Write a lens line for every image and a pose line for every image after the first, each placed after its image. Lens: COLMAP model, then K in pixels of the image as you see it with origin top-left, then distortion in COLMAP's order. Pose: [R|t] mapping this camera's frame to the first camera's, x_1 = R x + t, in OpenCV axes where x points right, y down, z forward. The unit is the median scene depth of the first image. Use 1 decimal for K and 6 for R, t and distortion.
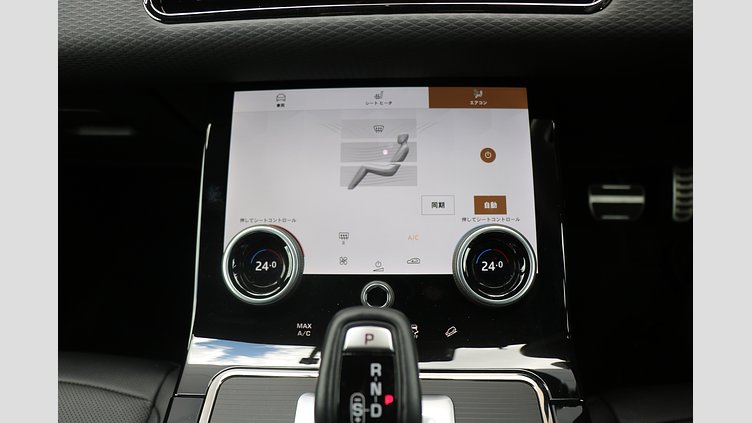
lens RADIAL K [[521.2, 0, 372.9], [0, 521.2, 218.3], [0, 0, 1]] dist [-0.170242, 0.102877]
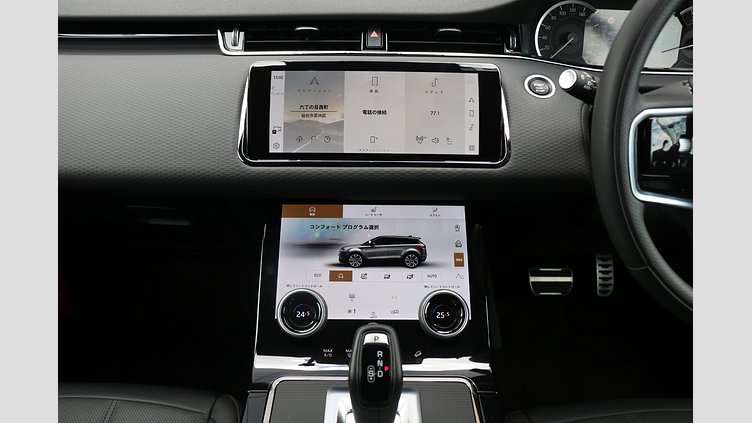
lens RADIAL K [[521.2, 0, 376.7], [0, 521.2, 214.1], [0, 0, 1]] dist [-0.170242, 0.102877]
pose [[0.998009, 0.019120, 0.060097, -0.086418], [-0.008606, 0.985309, -0.170565, 0.060355], [-0.062475, 0.169708, 0.983512, -0.678098]]
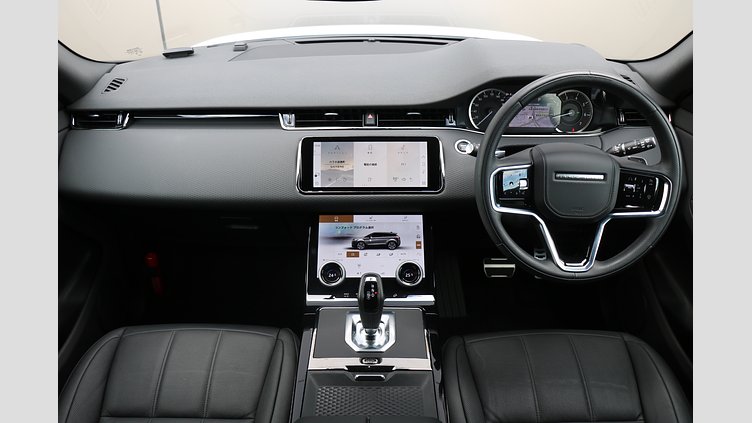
lens RADIAL K [[521.2, 0, 378.9], [0, 521.2, 217.6], [0, 0, 1]] dist [-0.170242, 0.102877]
pose [[0.998551, 0.008636, 0.053120, -0.109984], [0.001232, 0.983117, -0.182976, 0.326774], [-0.053803, 0.182776, 0.981681, -2.072291]]
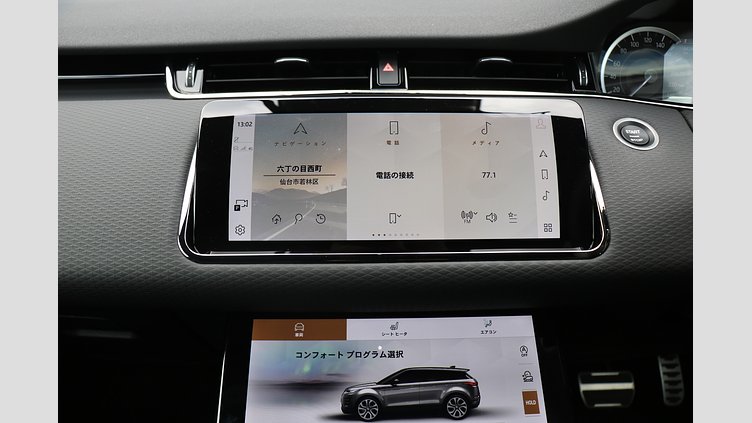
lens RADIAL K [[521.2, 0, 376.7], [0, 521.2, 217.1], [0, 0, 1]] dist [-0.170242, 0.102877]
pose [[0.998257, 0.009841, 0.058198, -0.097582], [0.008889, 0.949691, -0.313063, -0.133858], [-0.058351, 0.313035, 0.947947, -0.069474]]
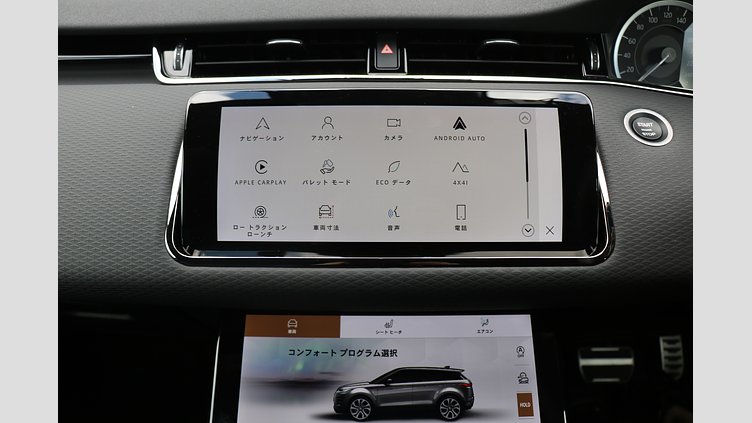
lens RADIAL K [[521.2, 0, 371.3], [0, 521.2, 218.4], [0, 0, 1]] dist [-0.170242, 0.102877]
pose [[0.999185, 0.015014, 0.037474, -0.072455], [-0.006350, 0.975167, -0.221380, -0.239451], [-0.039867, 0.220962, 0.974467, -0.054383]]
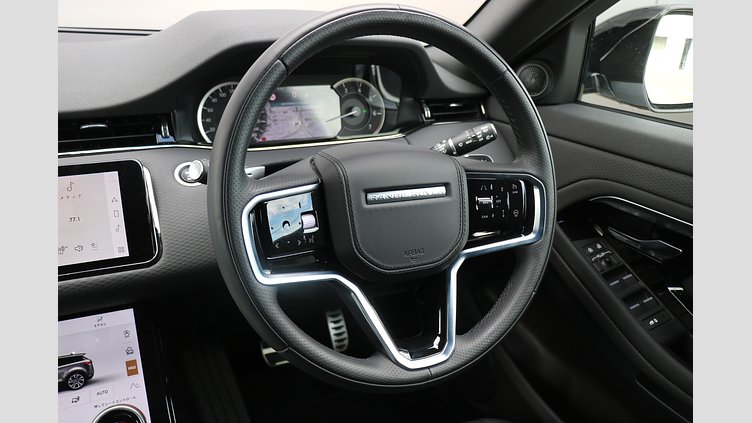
lens RADIAL K [[521.2, 0, 383.4], [0, 521.2, 214.0], [0, 0, 1]] dist [-0.170242, 0.102877]
pose [[0.866804, -0.110660, 0.486215, 0.284327], [0.248871, 0.940948, -0.229522, 0.011320], [-0.432104, 0.319955, 0.843158, -0.770712]]
